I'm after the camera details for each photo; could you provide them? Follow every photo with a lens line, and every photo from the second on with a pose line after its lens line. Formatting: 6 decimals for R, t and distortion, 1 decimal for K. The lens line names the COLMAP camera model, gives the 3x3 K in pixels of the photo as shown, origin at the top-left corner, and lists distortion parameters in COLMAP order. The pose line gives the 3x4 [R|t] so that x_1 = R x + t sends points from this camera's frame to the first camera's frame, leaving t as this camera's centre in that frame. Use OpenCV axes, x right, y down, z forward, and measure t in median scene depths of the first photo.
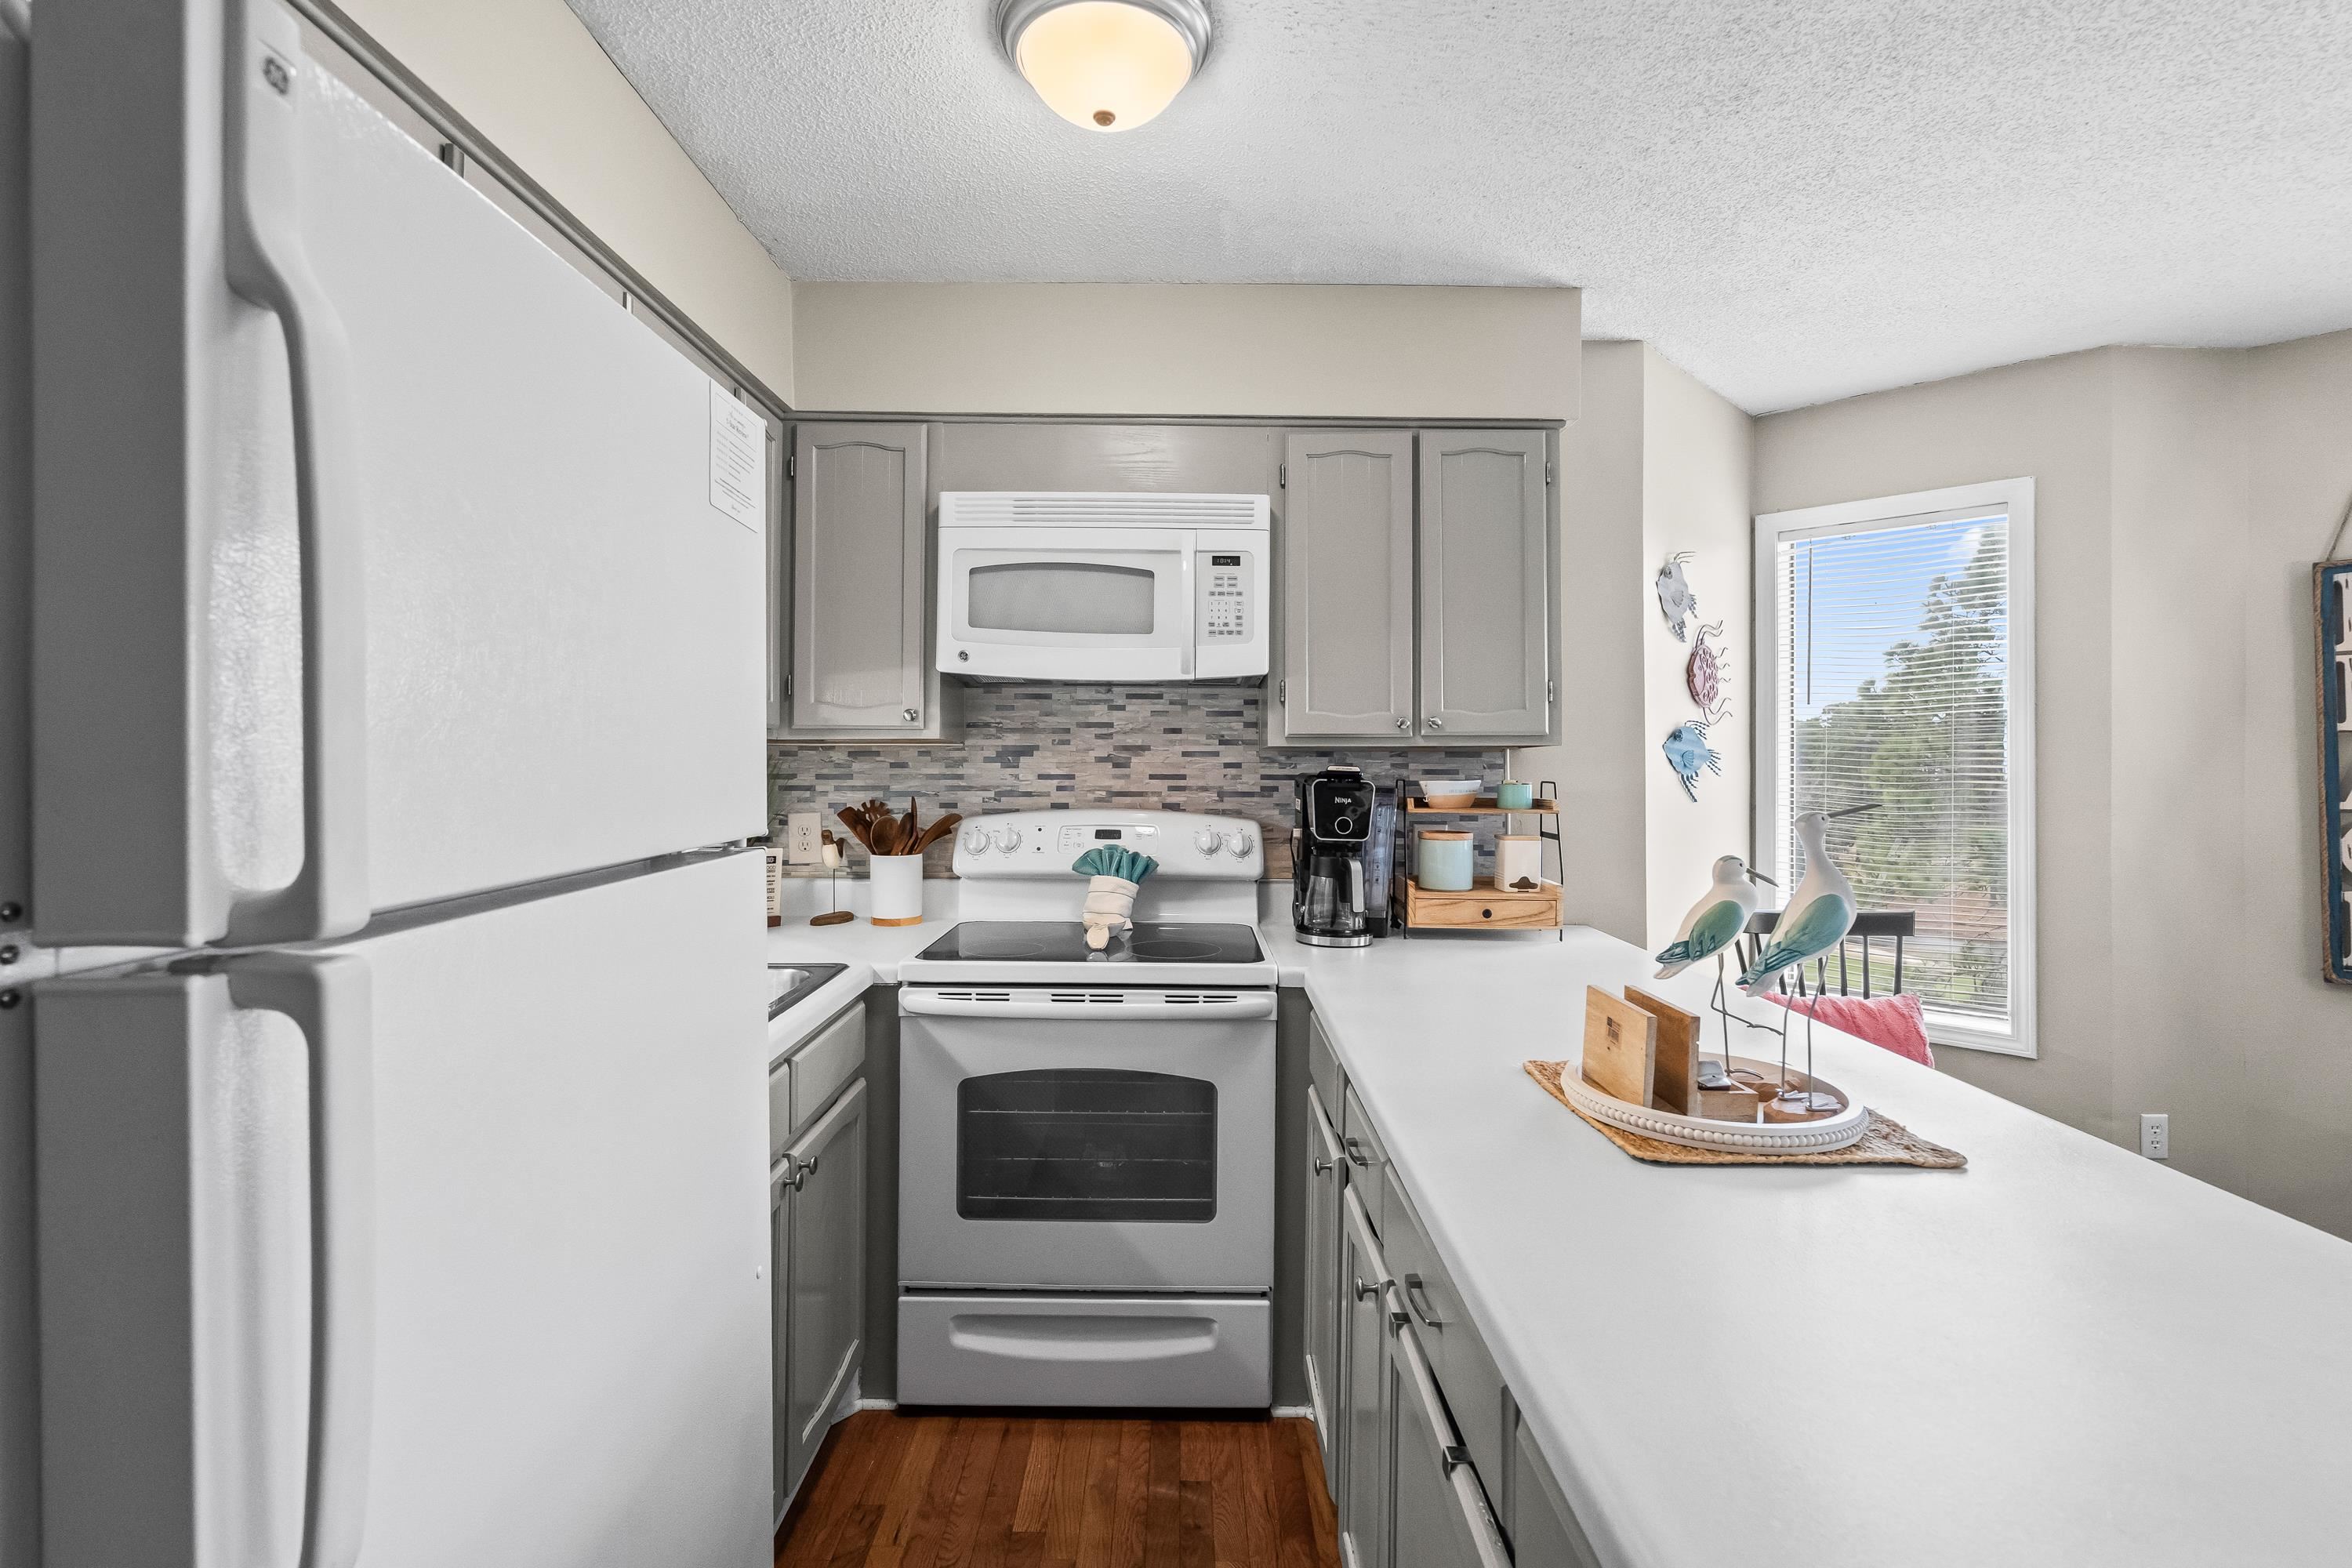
lens RADIAL K [[1078.7, 0, 1170.7], [0, 1078.7, 748.9], [0, 0, 1]] dist [-0.005680, 0.002918]
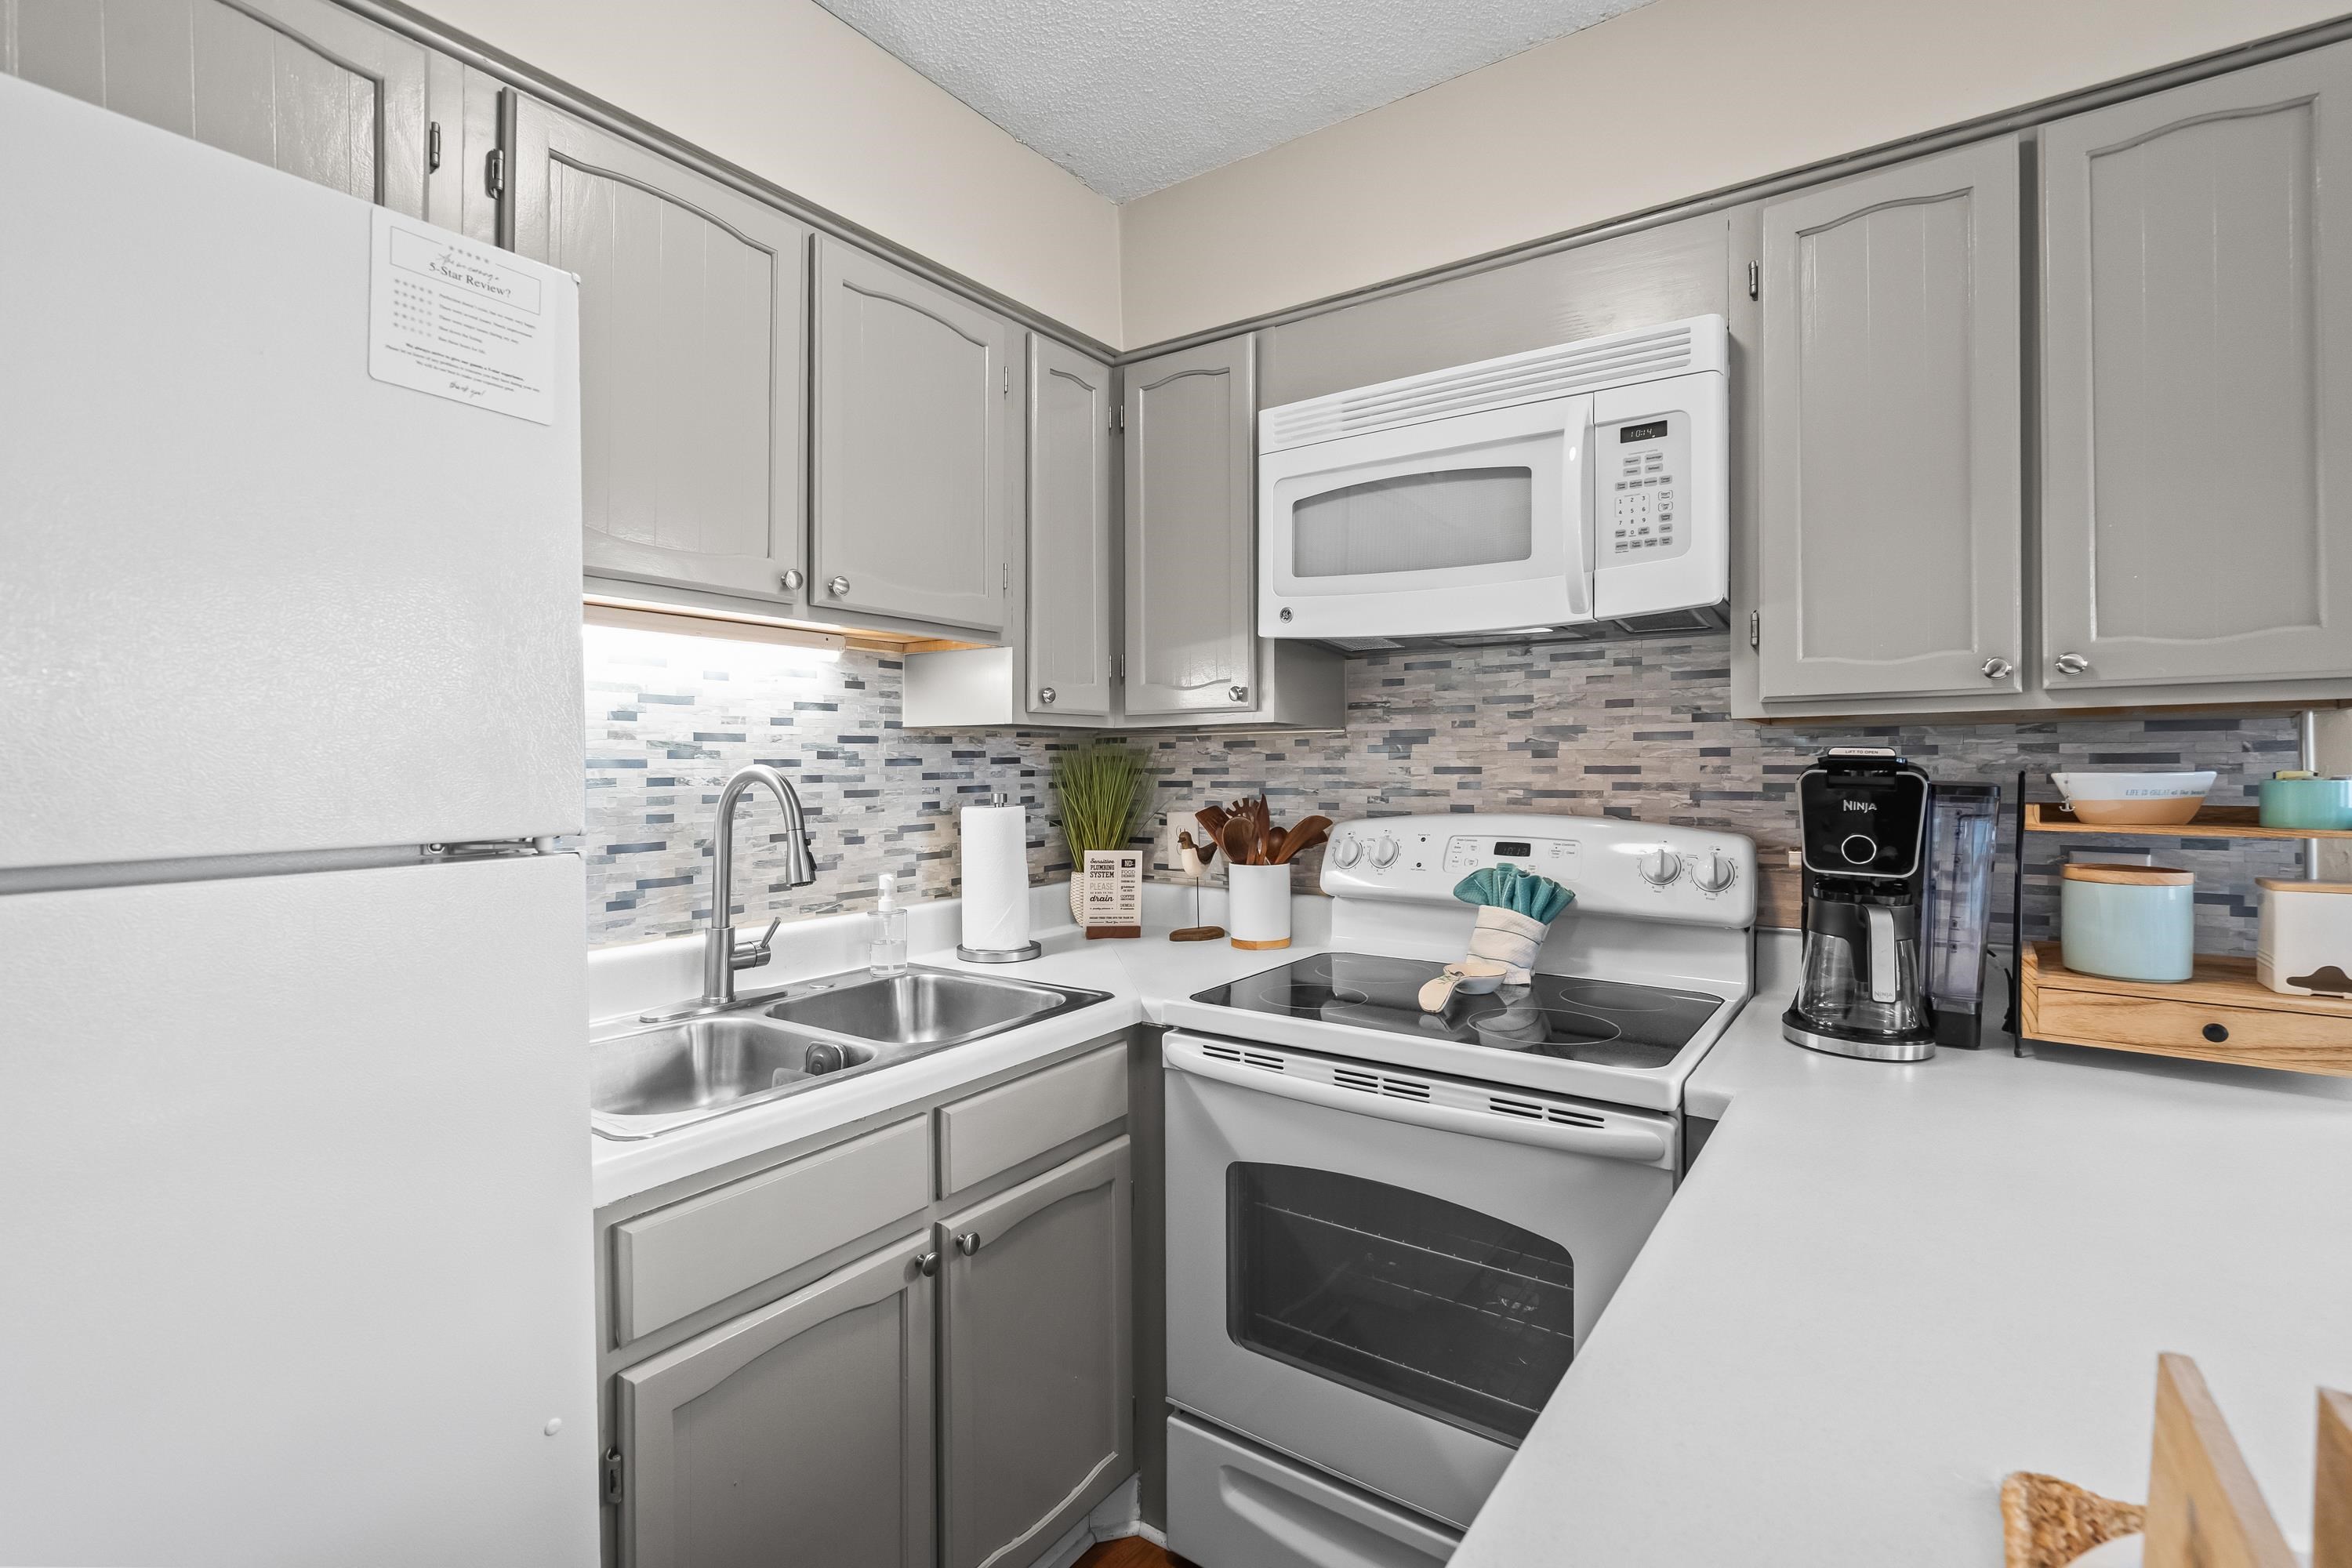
lens RADIAL K [[1078.7, 0, 1169.0], [0, 1078.7, 764.5], [0, 0, 1]] dist [-0.005680, 0.002918]
pose [[0.816476, -0.007709, -0.577329, 0.182387], [0.015710, 0.999837, 0.008867, 0.013410], [0.577166, -0.016309, 0.816464, 0.297411]]
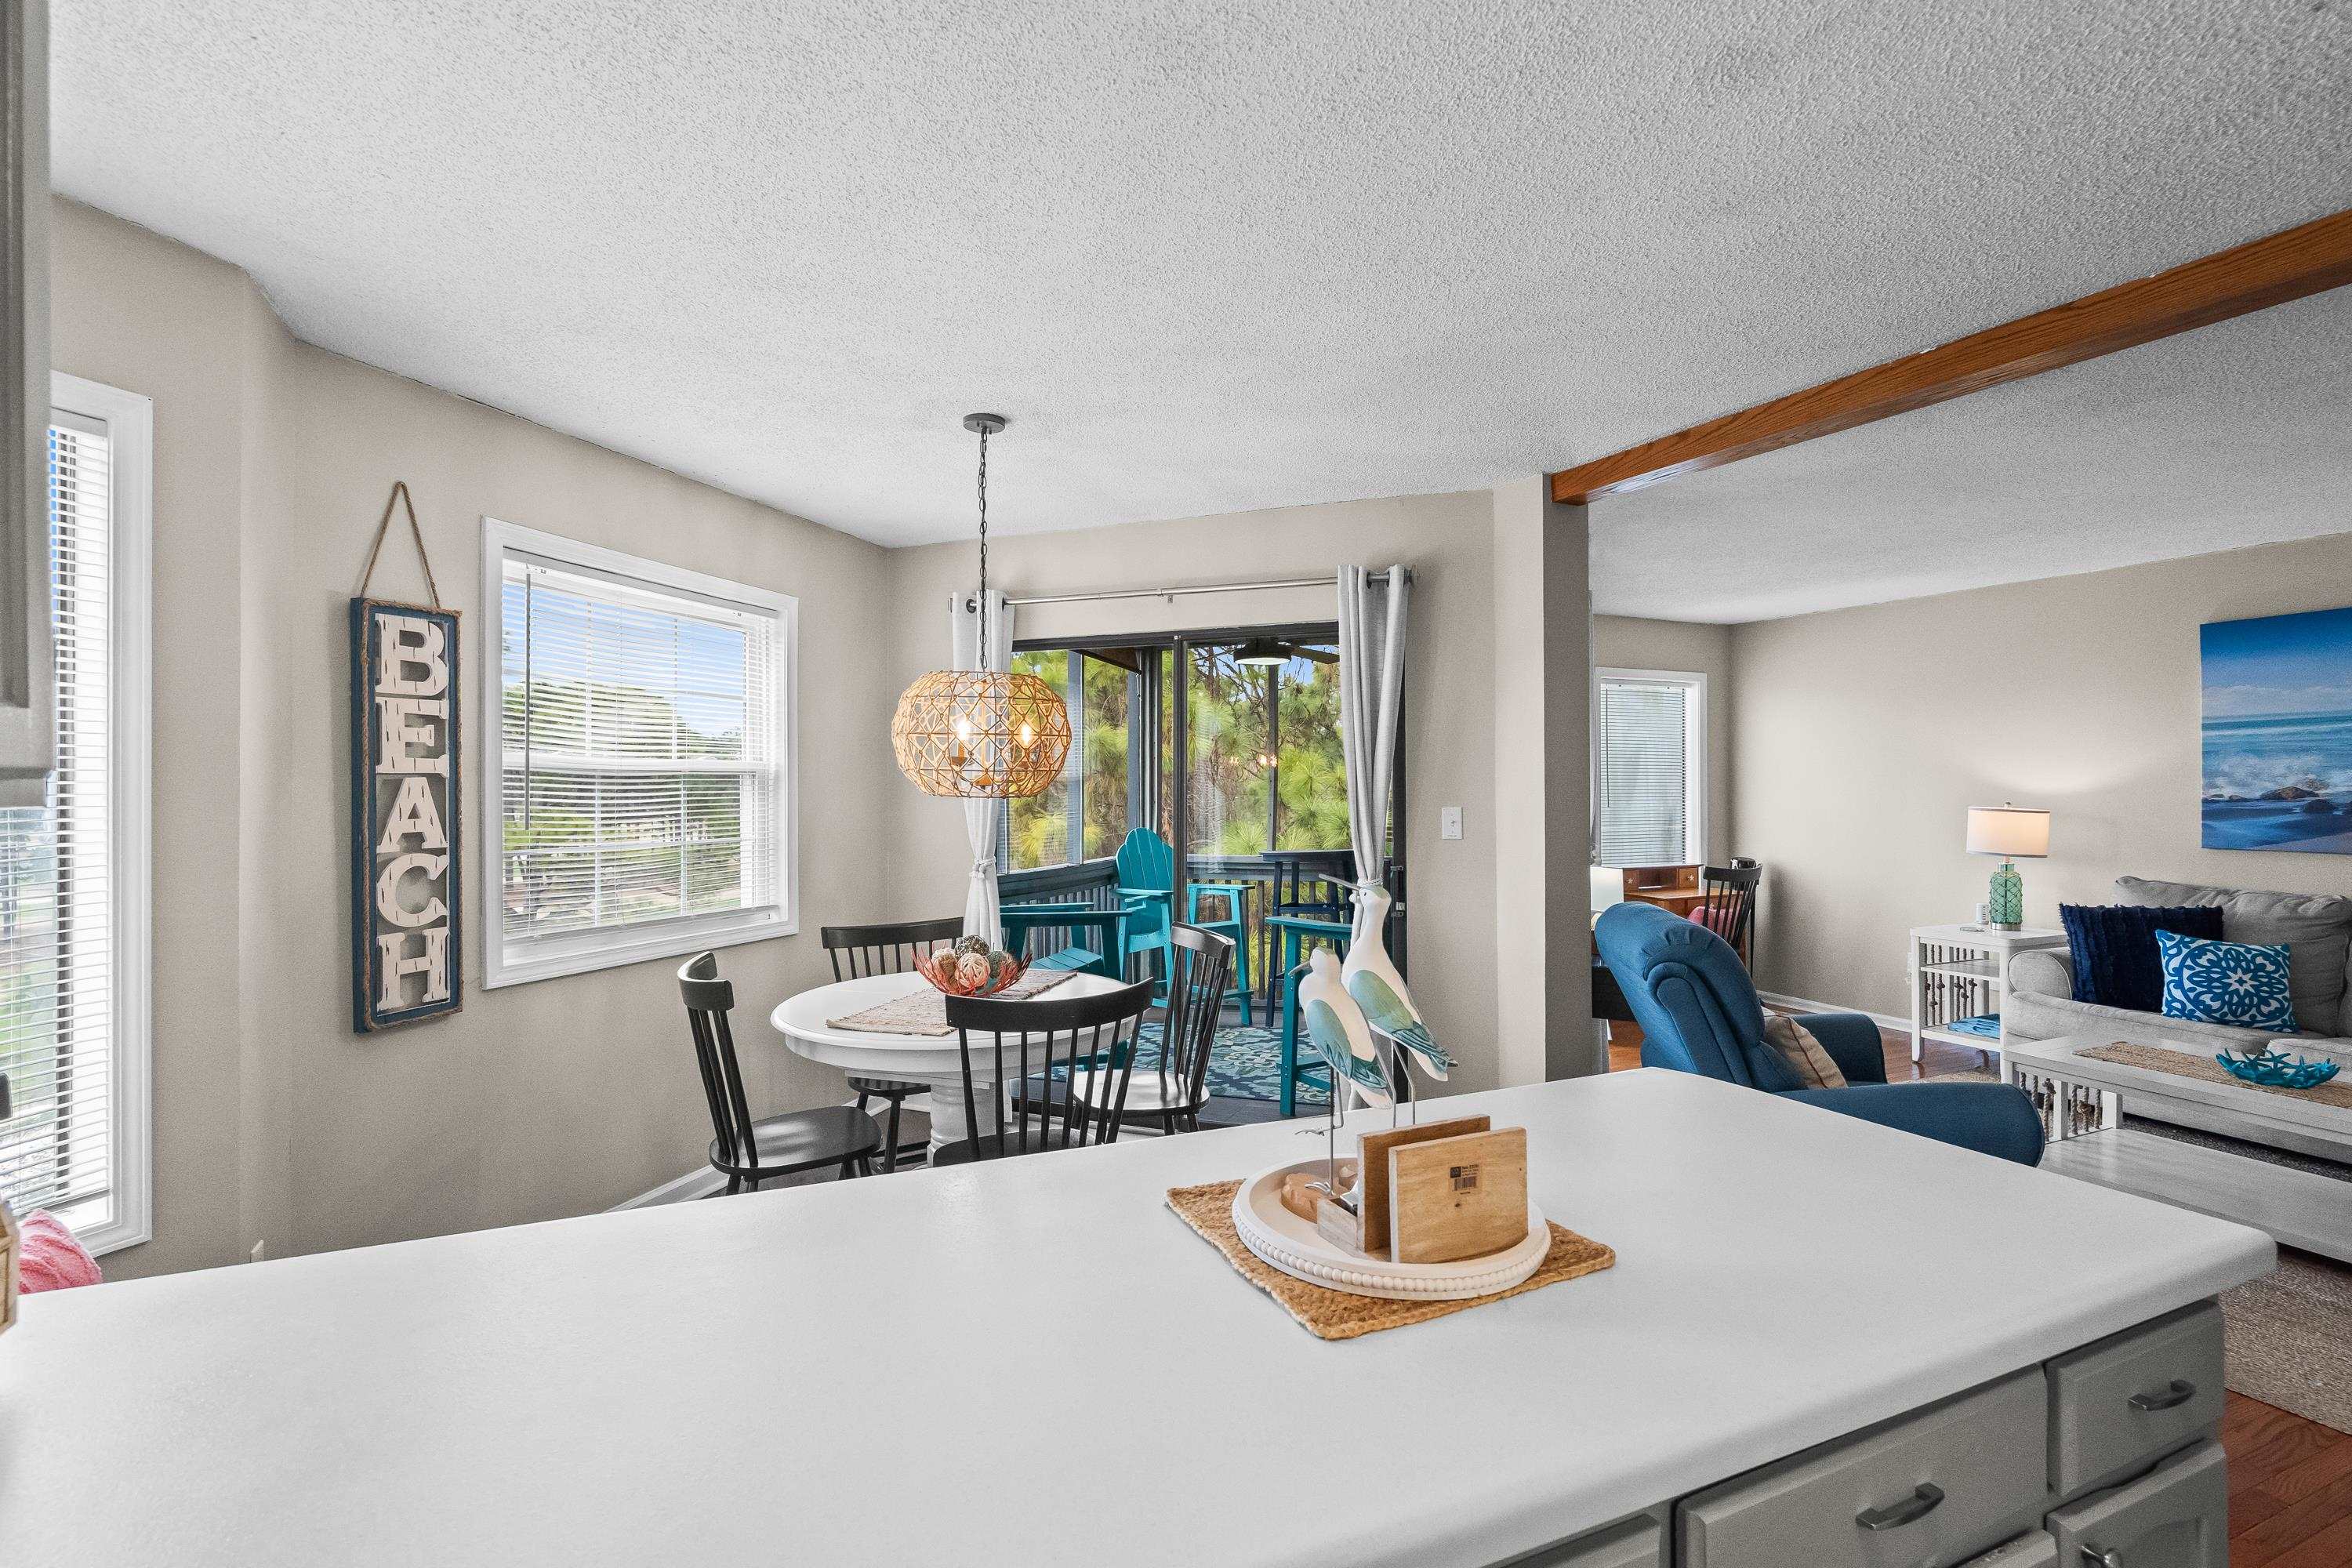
lens RADIAL K [[1078.7, 0, 1184.3], [0, 1078.7, 786.4], [0, 0, 1]] dist [-0.005680, 0.002918]
pose [[-0.424667, -0.005618, 0.905332, -0.115642], [-0.016048, 0.999870, -0.001323, -0.015803], [-0.905207, -0.015091, -0.424703, 0.755284]]
